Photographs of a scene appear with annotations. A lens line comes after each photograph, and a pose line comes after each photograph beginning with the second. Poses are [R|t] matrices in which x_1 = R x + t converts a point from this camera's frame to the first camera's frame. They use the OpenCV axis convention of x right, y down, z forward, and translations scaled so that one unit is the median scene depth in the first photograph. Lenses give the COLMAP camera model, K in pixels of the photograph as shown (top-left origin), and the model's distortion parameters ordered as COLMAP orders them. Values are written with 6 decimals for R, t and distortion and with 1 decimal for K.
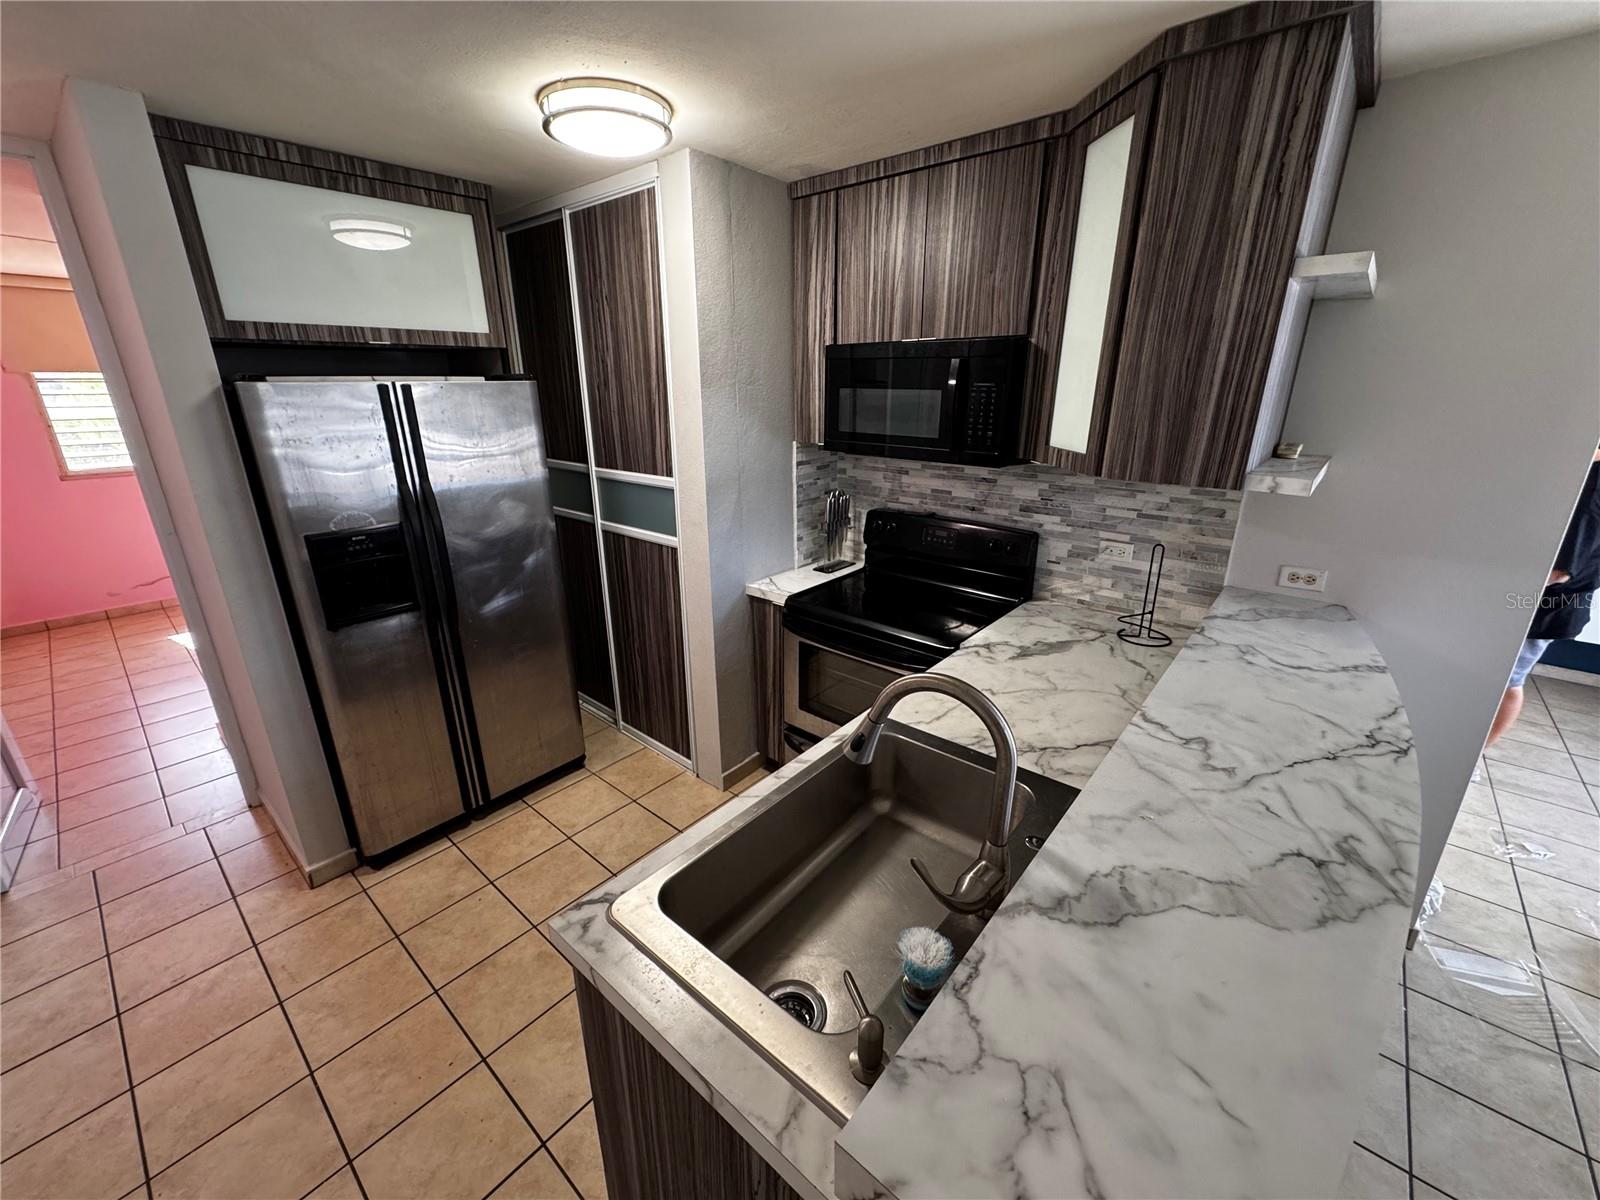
lens RADIAL K [[638.9, 0, 800.0], [0, 638.9, 598.4], [0, 0, 1]] dist [-0.001670, 0.000266]
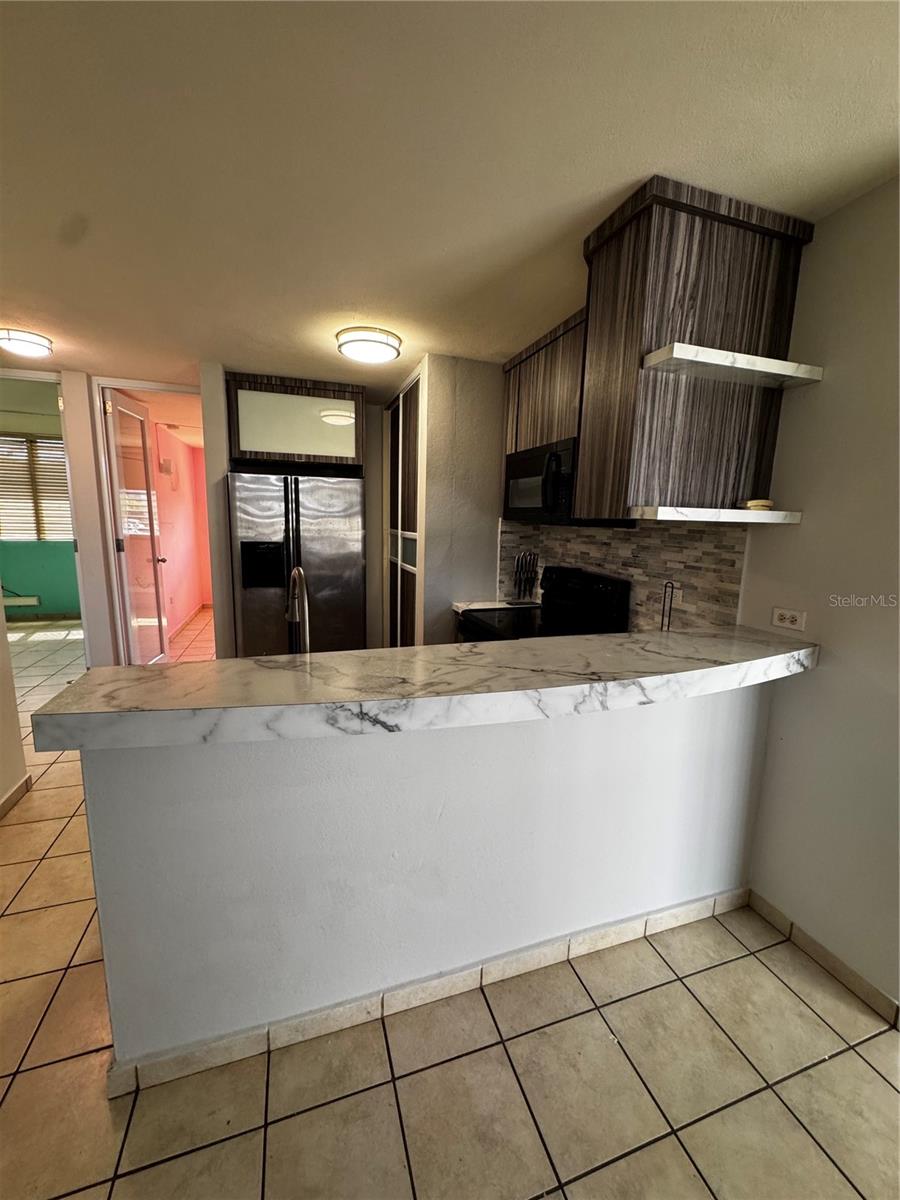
lens RADIAL K [[480.6, 0, 453.1], [0, 480.6, 601.2], [0, 0, 1]] dist [-0.001499, 0.000524]
pose [[0.858676, 0.109867, -0.500605, 0.596505], [-0.191222, 0.974900, -0.114039, 0.128020], [0.475510, 0.193649, 0.858132, -0.021697]]
